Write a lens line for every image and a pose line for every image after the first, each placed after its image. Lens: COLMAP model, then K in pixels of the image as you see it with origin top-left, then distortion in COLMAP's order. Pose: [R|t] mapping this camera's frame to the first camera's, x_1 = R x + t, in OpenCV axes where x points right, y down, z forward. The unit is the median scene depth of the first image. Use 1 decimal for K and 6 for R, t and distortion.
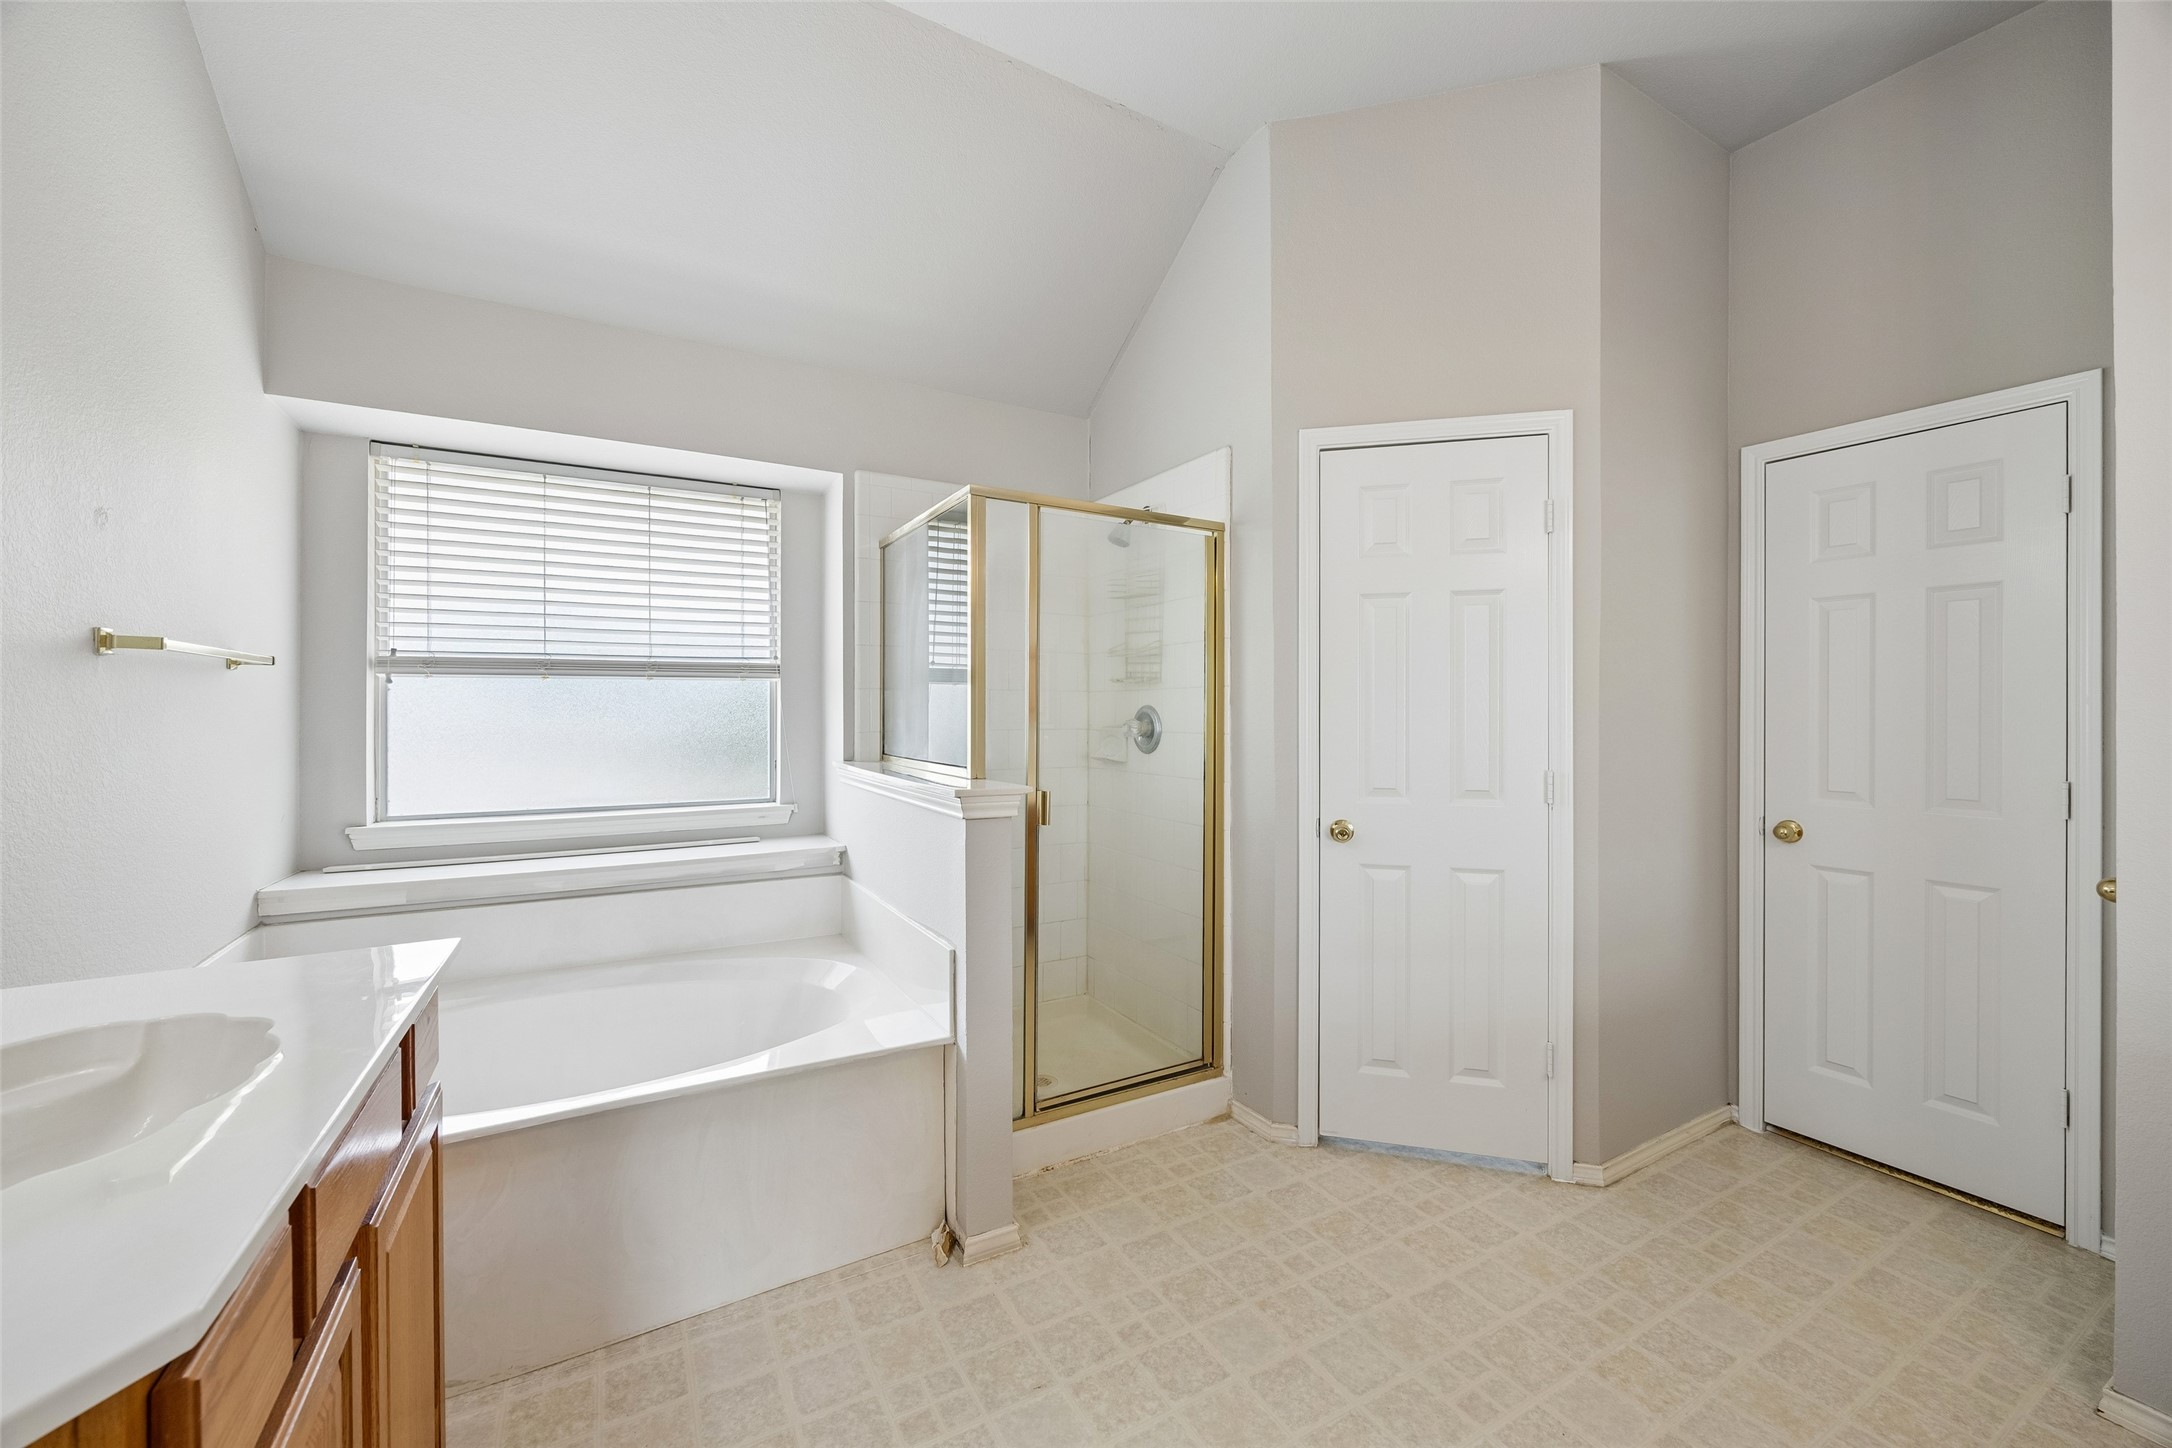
lens RADIAL K [[838.2, 0, 1093.7], [0, 838.2, 710.6], [0, 0, 1]] dist [-0.002913, -0.000139]
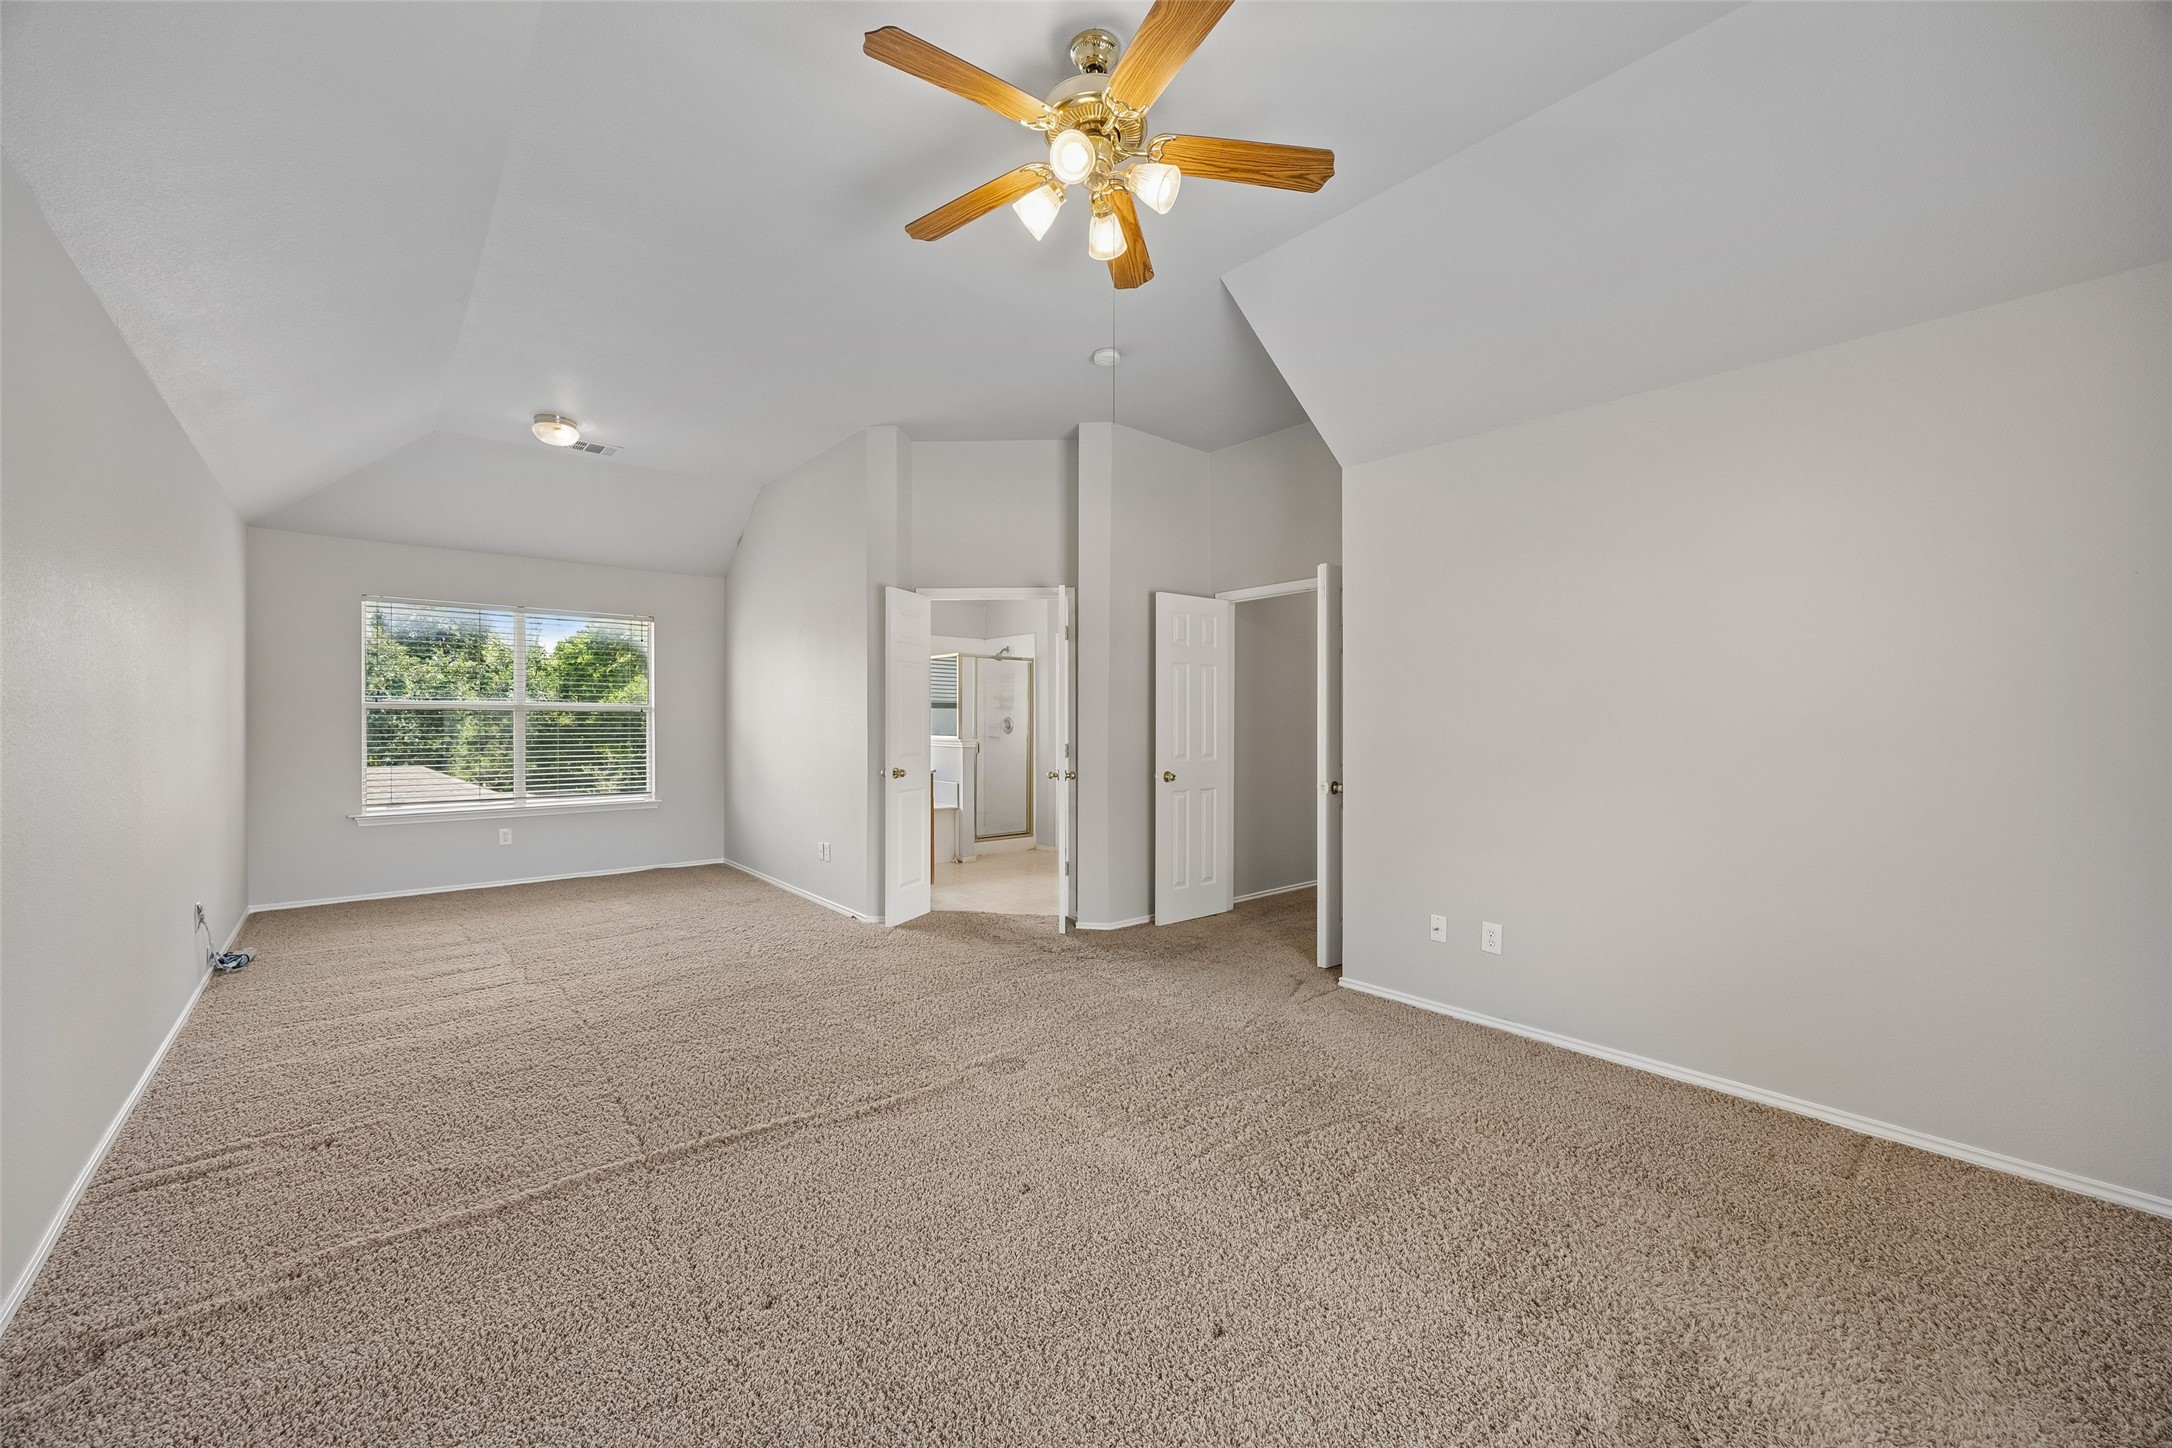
lens RADIAL K [[838.2, 0, 1088.9], [0, 838.2, 721.6], [0, 0, 1]] dist [-0.002913, -0.000139]
pose [[0.982987, -0.001571, 0.183670, -0.188398], [0.002115, 0.999994, -0.002767, 0.017886], [-0.183665, 0.003108, 0.982984, -1.845032]]
